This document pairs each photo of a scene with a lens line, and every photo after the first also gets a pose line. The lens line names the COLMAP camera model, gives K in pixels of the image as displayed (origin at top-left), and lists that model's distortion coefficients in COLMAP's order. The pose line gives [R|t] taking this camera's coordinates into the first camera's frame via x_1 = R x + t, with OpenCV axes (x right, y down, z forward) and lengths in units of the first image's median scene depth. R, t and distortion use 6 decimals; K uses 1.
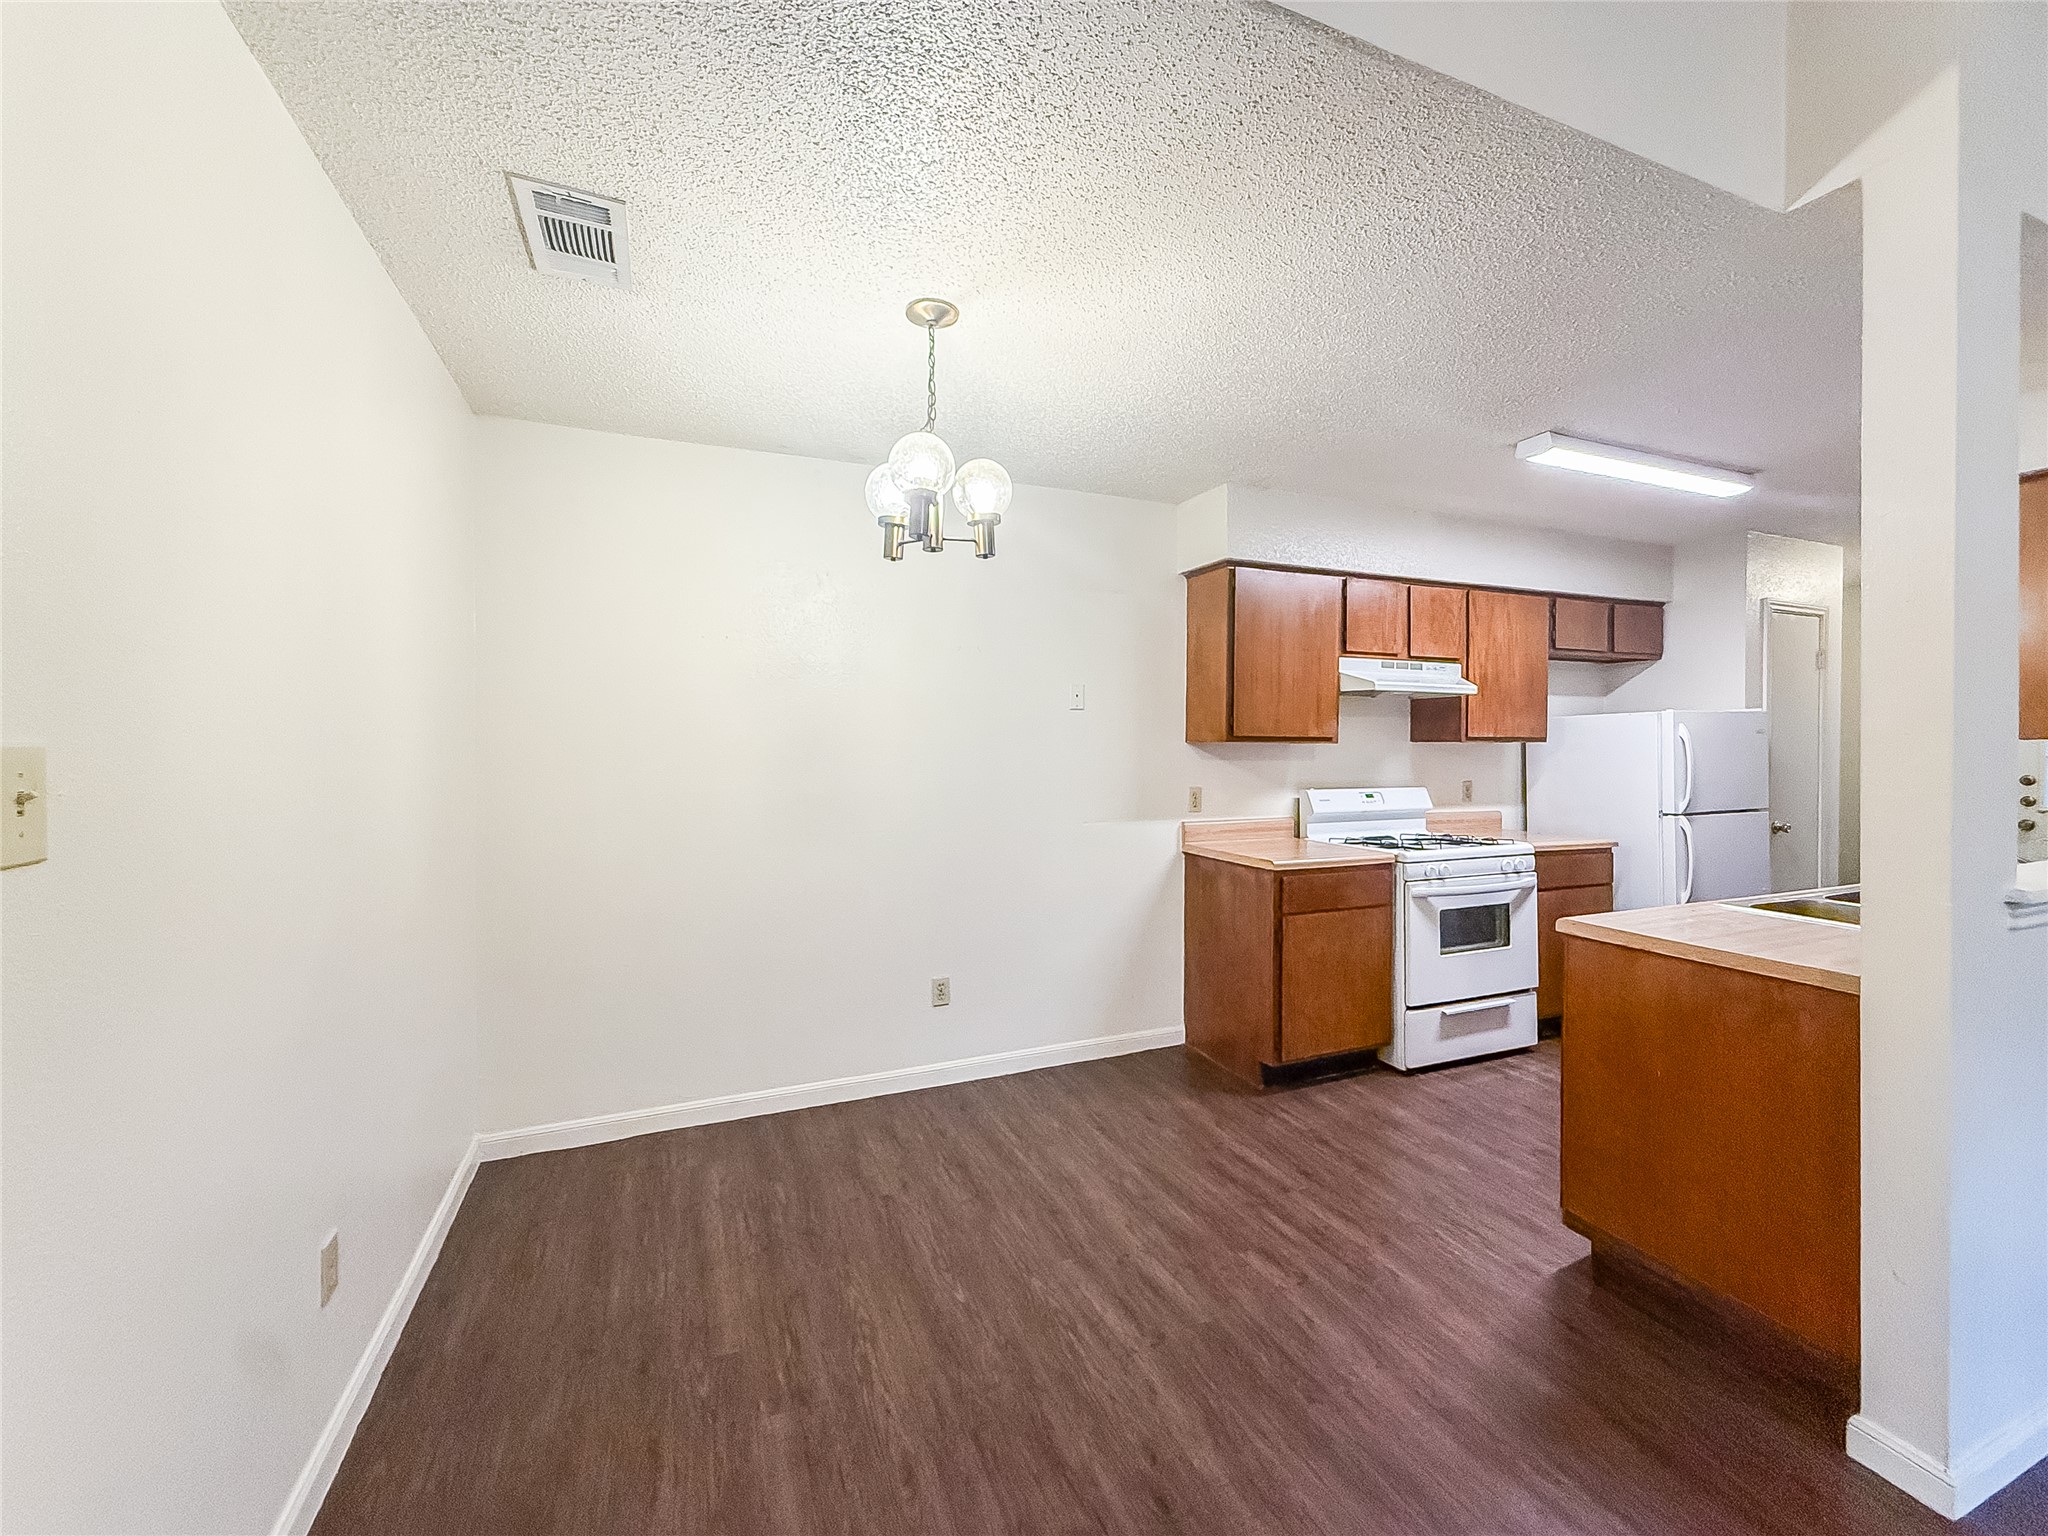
lens RADIAL K [[826.3, 0, 1031.3], [0, 826.3, 768.3], [0, 0, 1]] dist [-0.002152, 0.000846]
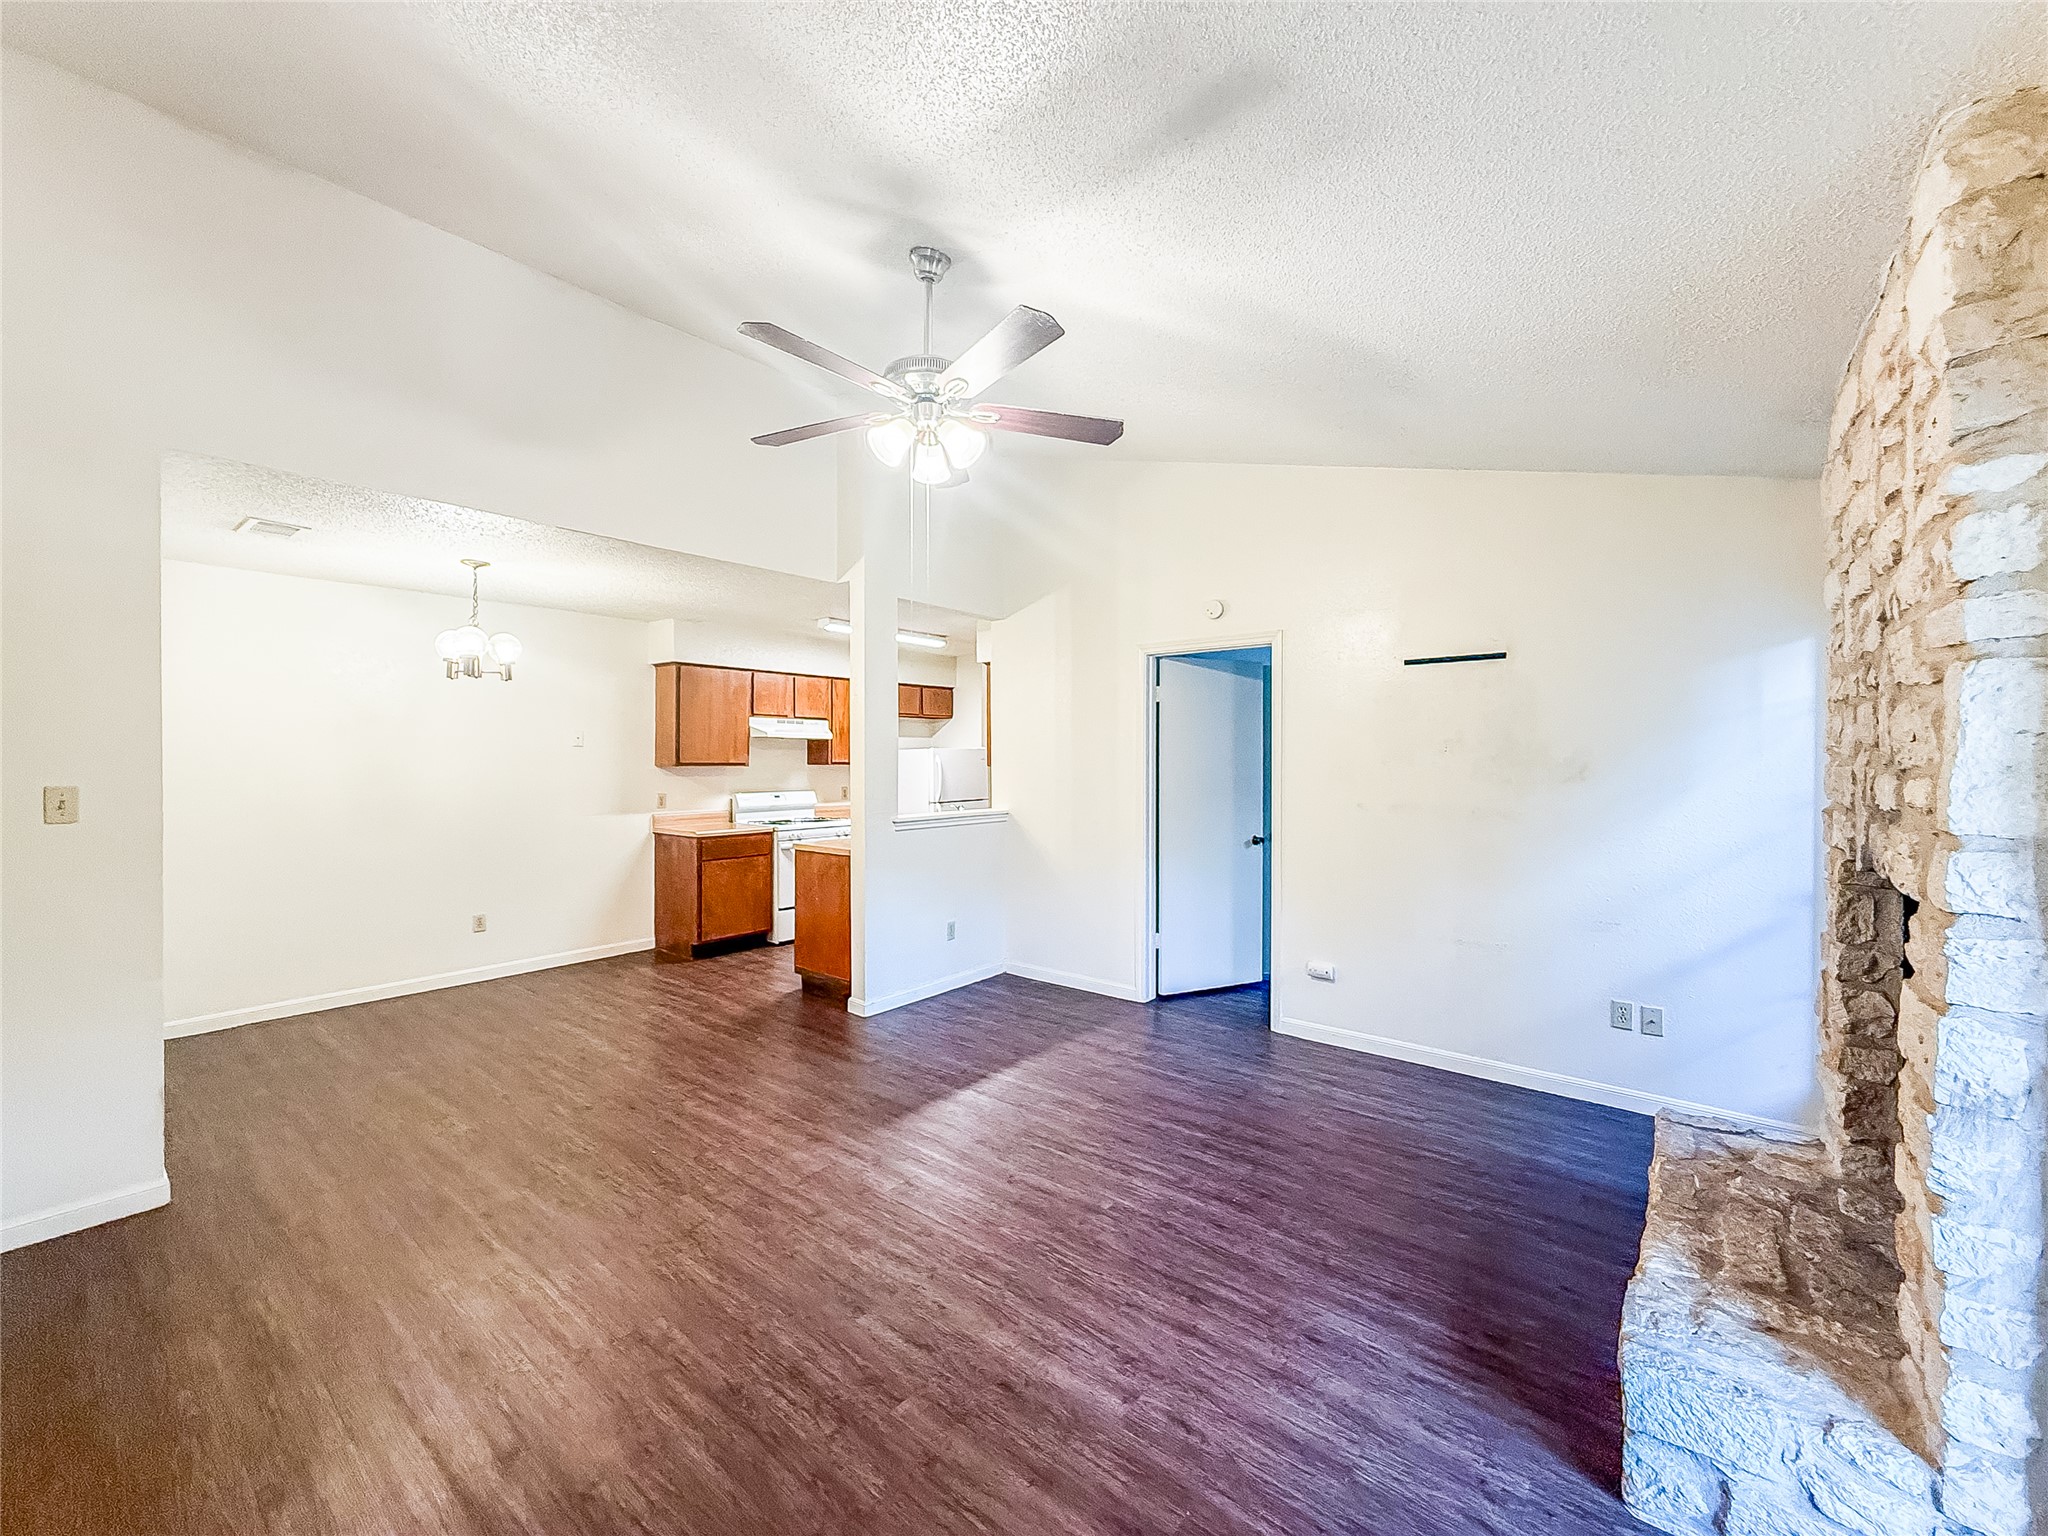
lens RADIAL K [[826.3, 0, 1025.1], [0, 826.3, 771.5], [0, 0, 1]] dist [-0.002152, 0.000846]
pose [[0.887301, -0.004158, 0.461172, 0.086248], [0.009937, 0.999900, -0.010105, 0.003673], [-0.461084, 0.013549, 0.887253, -0.863314]]
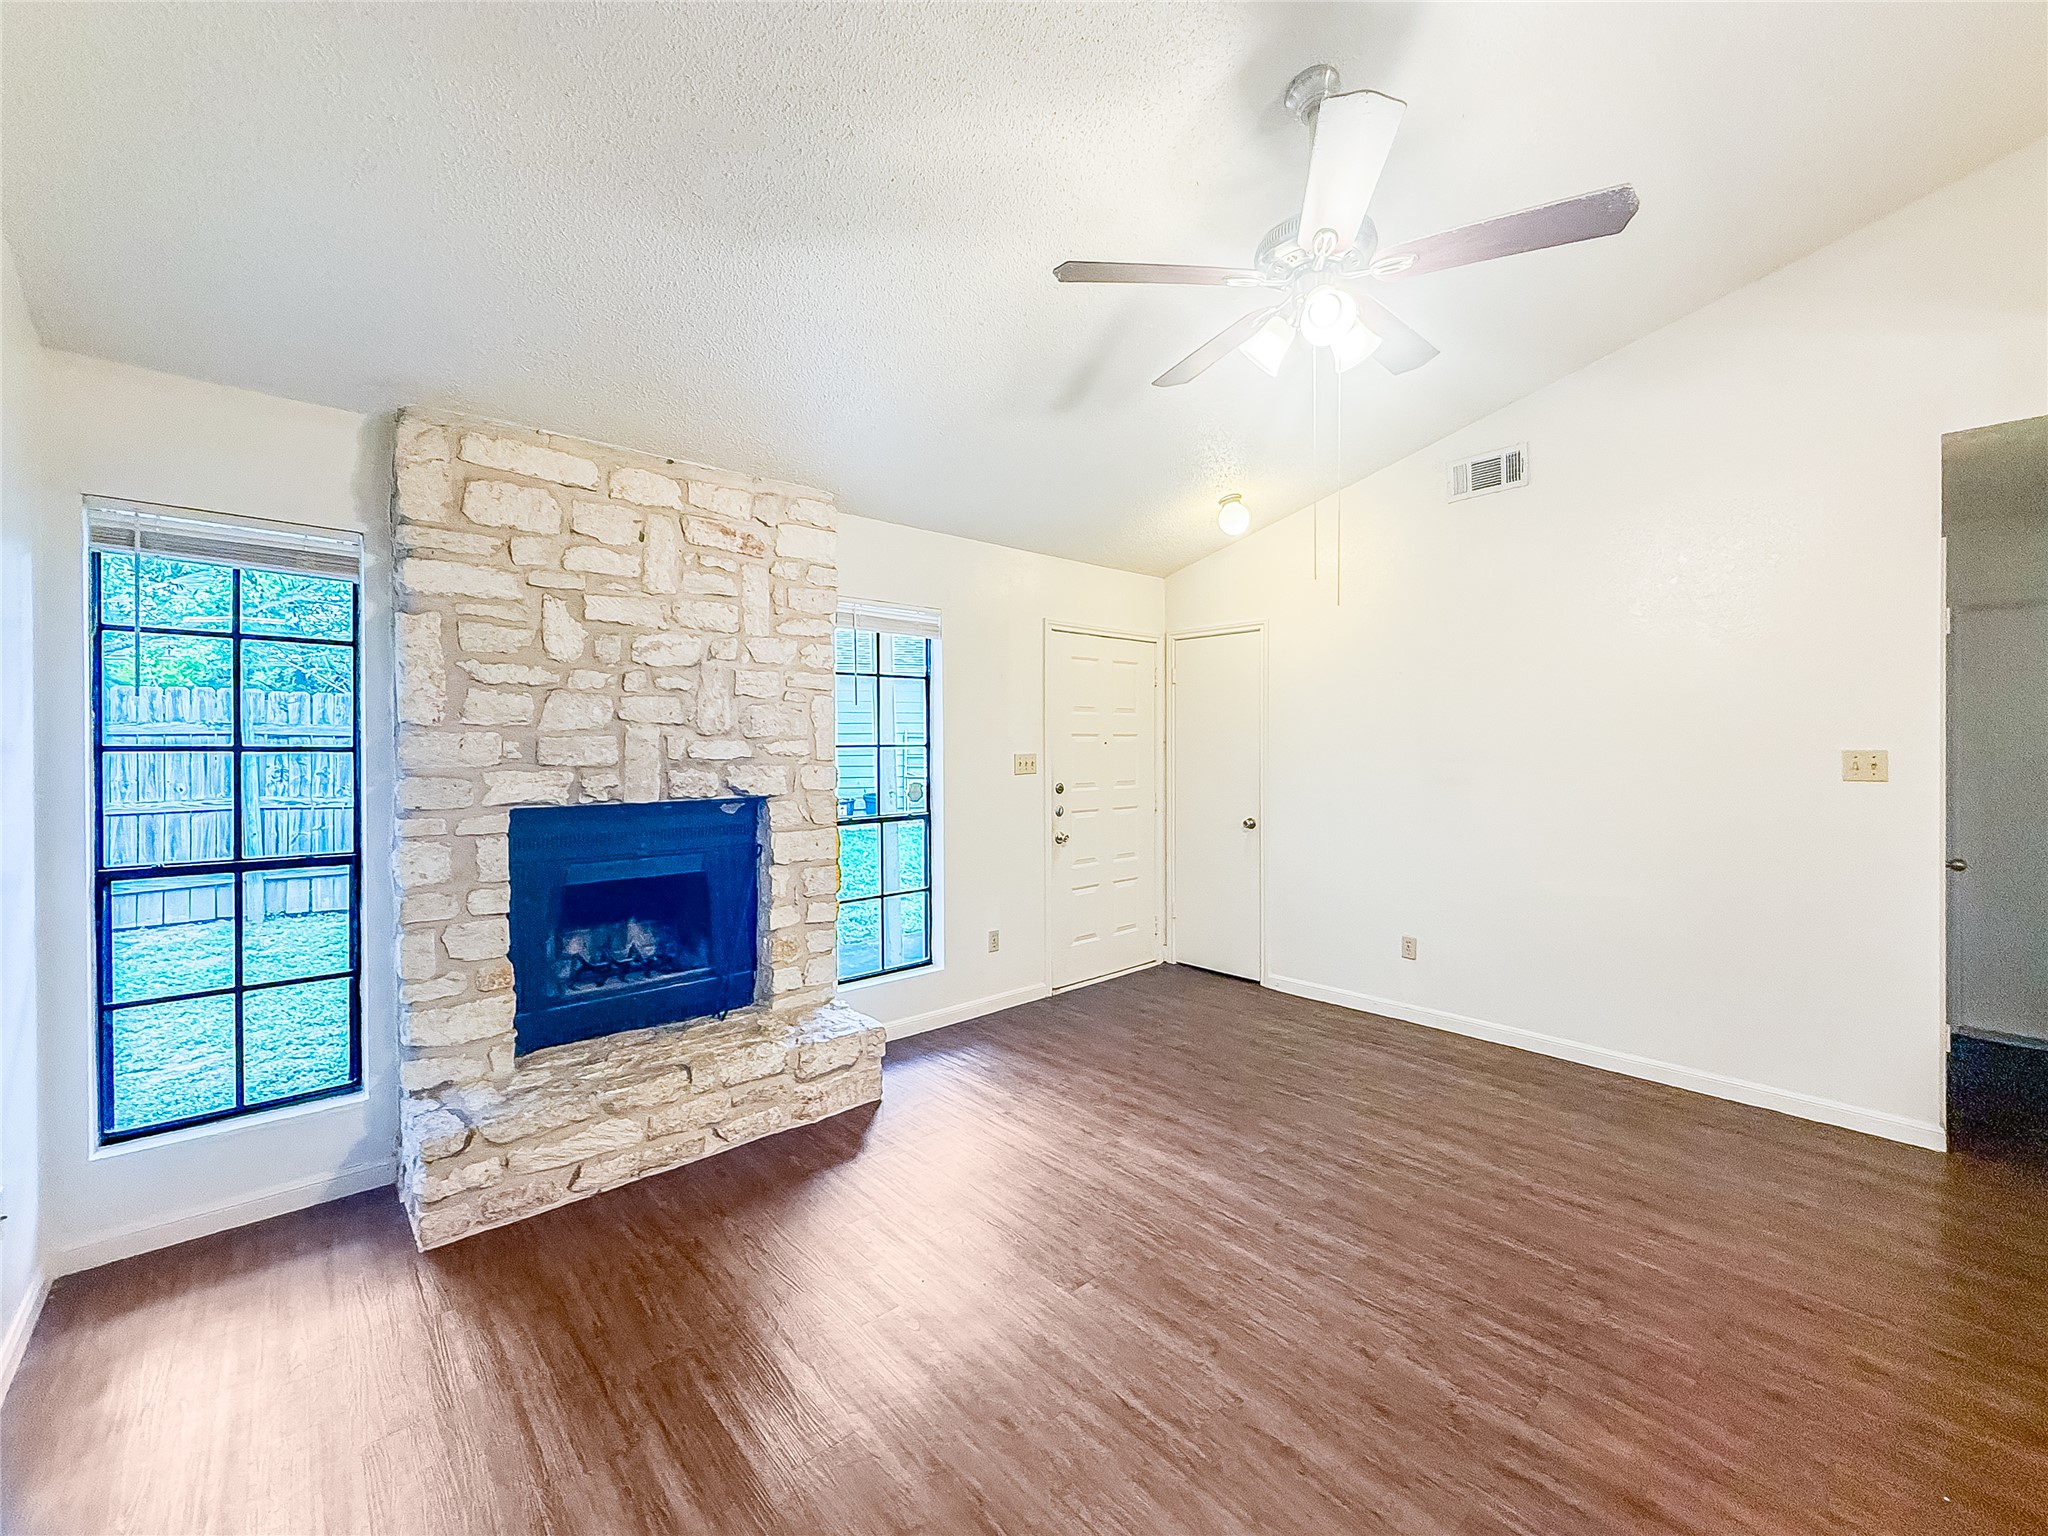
lens RADIAL K [[826.3, 0, 1037.9], [0, 826.3, 753.8], [0, 0, 1]] dist [-0.002152, 0.000846]
pose [[-0.947073, 0.007871, -0.320923, 0.722960], [-0.004708, 0.999251, 0.038404, -0.017279], [0.320985, 0.037882, -0.946326, 0.323985]]
